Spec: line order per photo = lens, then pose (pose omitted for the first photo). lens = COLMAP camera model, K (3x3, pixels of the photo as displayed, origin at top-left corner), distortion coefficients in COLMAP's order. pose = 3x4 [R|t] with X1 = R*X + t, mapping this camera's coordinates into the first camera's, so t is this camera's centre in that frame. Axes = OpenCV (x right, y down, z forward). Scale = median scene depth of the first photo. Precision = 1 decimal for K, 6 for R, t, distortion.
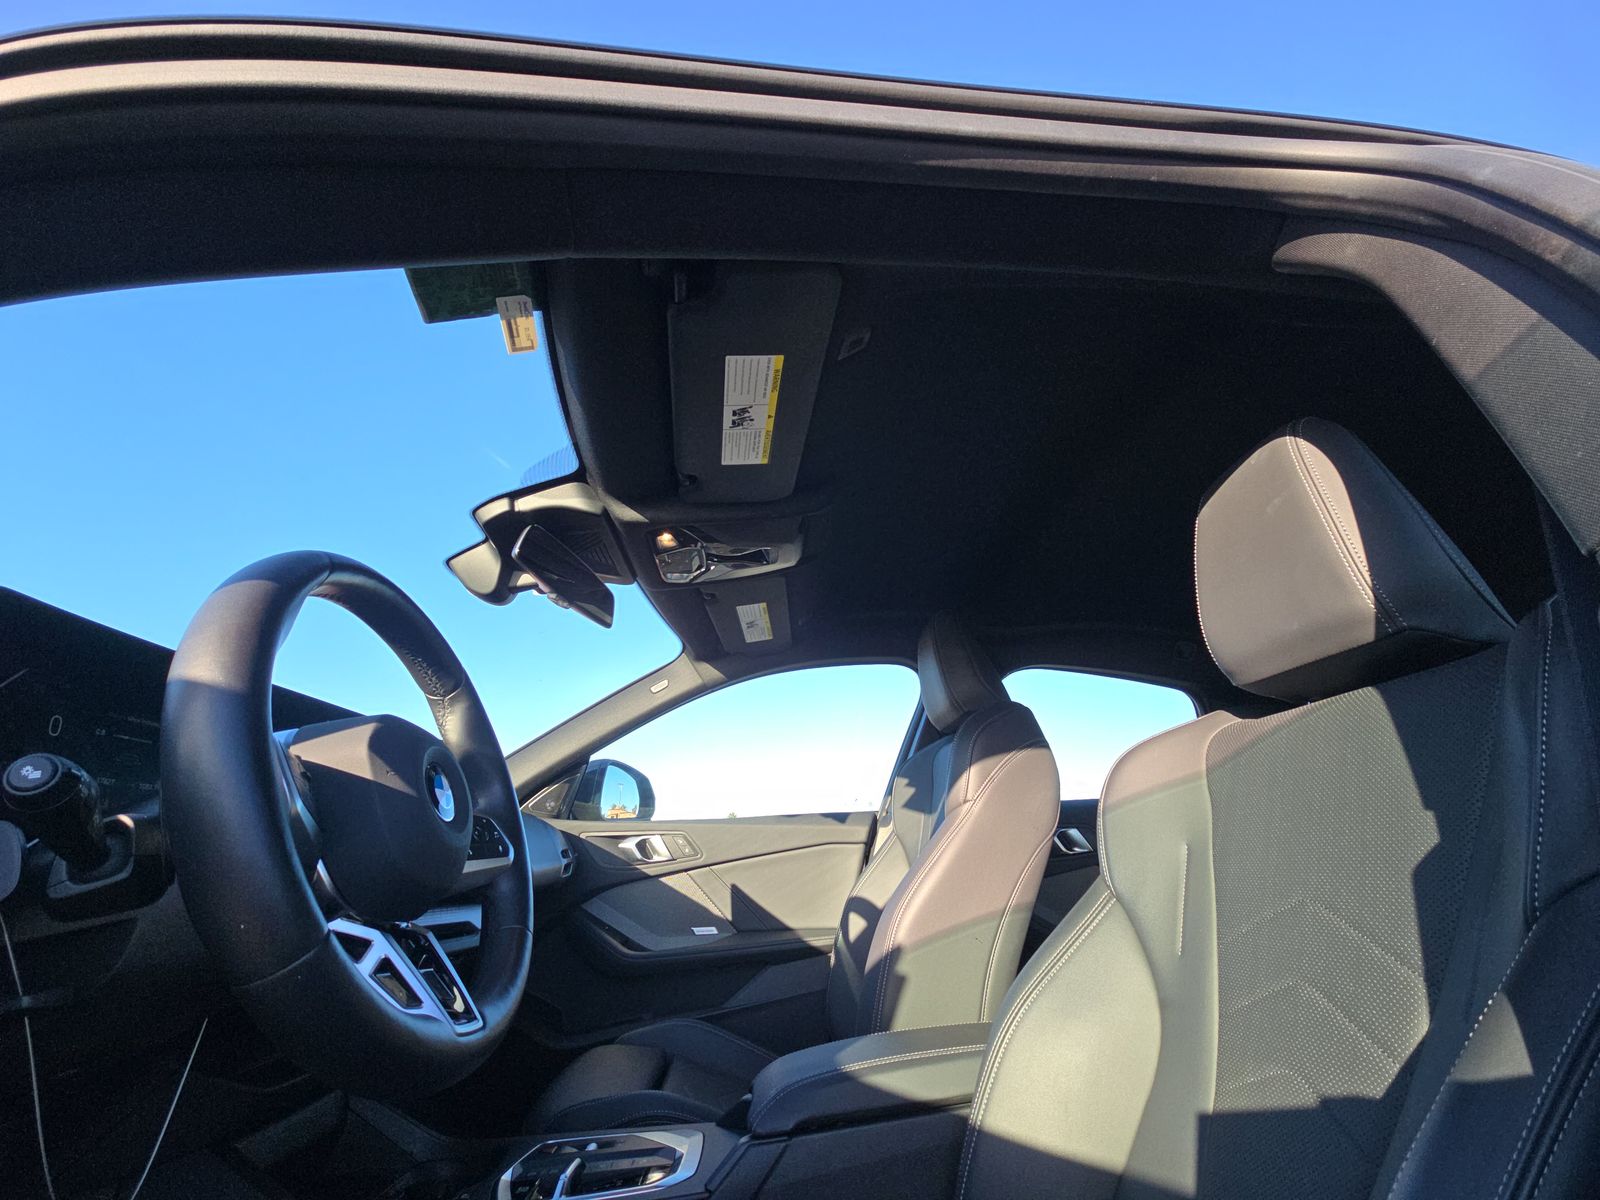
lens RADIAL K [[645.5, 0, 801.1], [0, 645.5, 605.4], [0, 0, 1]] dist [0.000129, -0.000650]
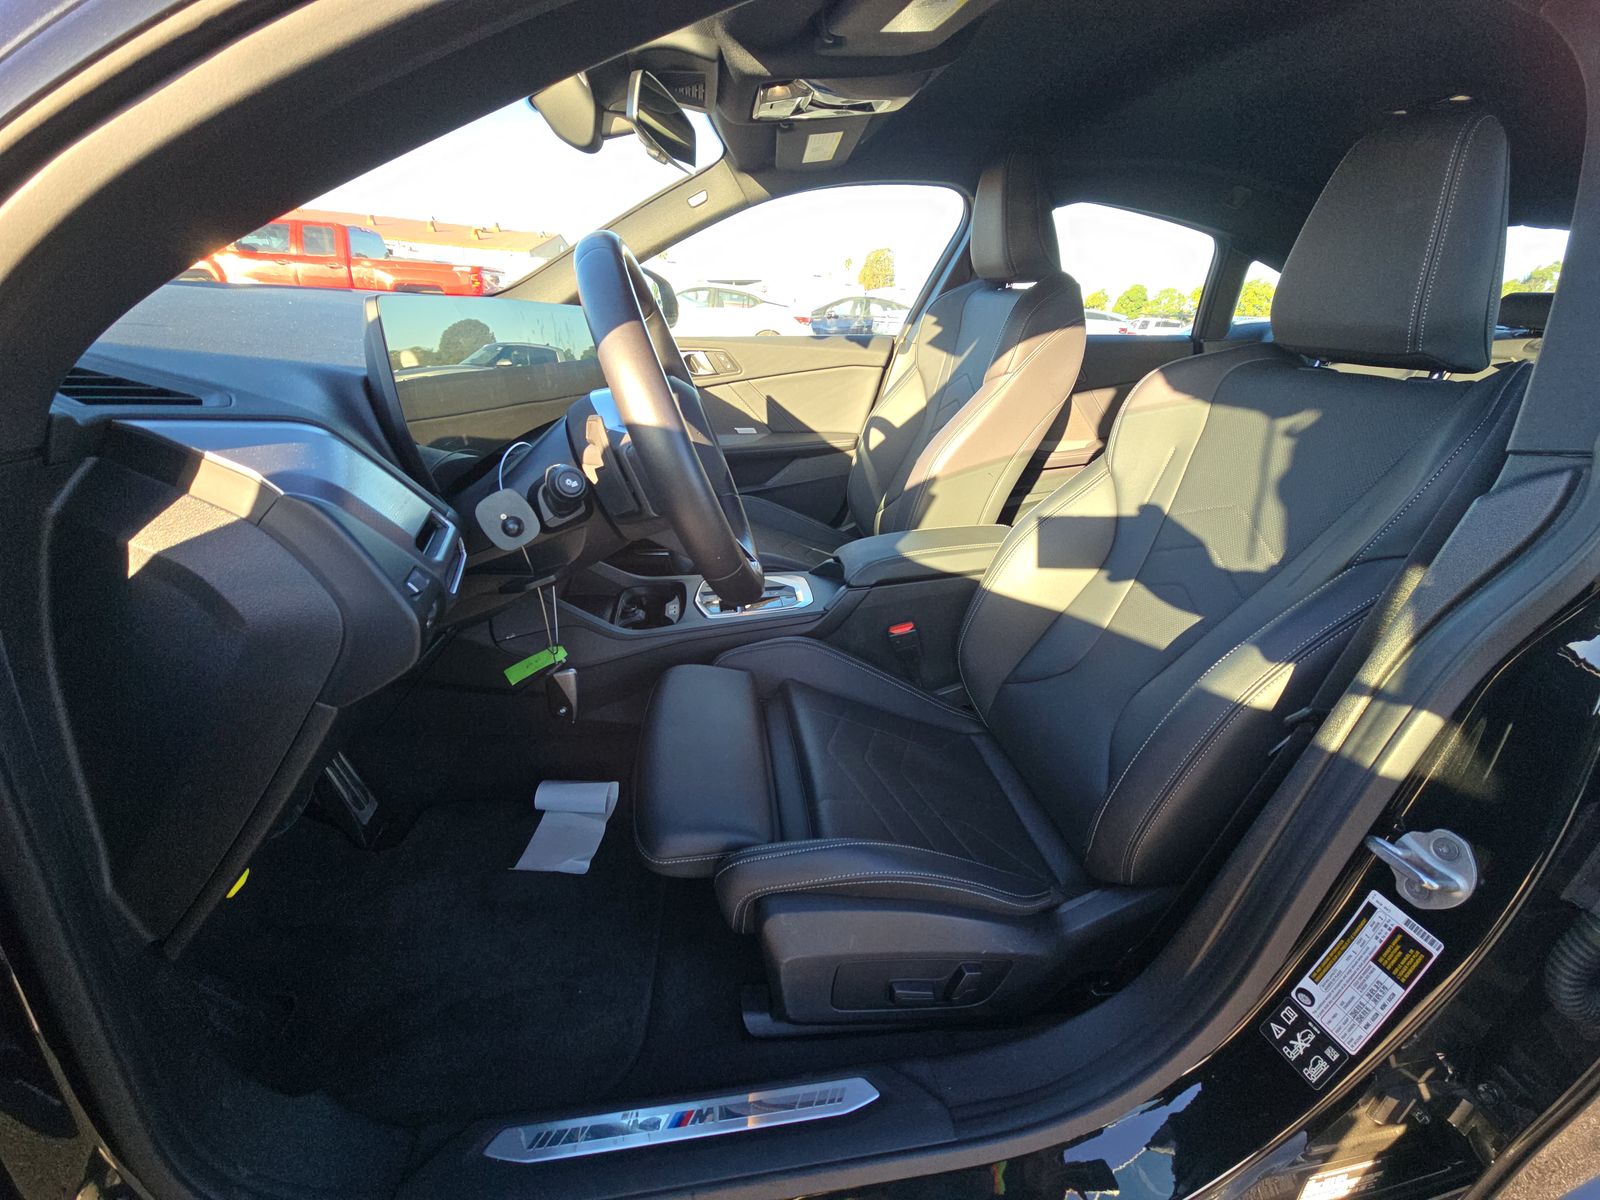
lens RADIAL K [[645.5, 0, 799.5], [0, 645.5, 602.9], [0, 0, 1]] dist [0.000129, -0.000650]
pose [[0.994501, 0.004356, 0.104633, -0.180891], [-0.079061, 0.686454, 0.722862, -0.175206], [-0.068677, -0.727160, 0.683024, -0.090117]]
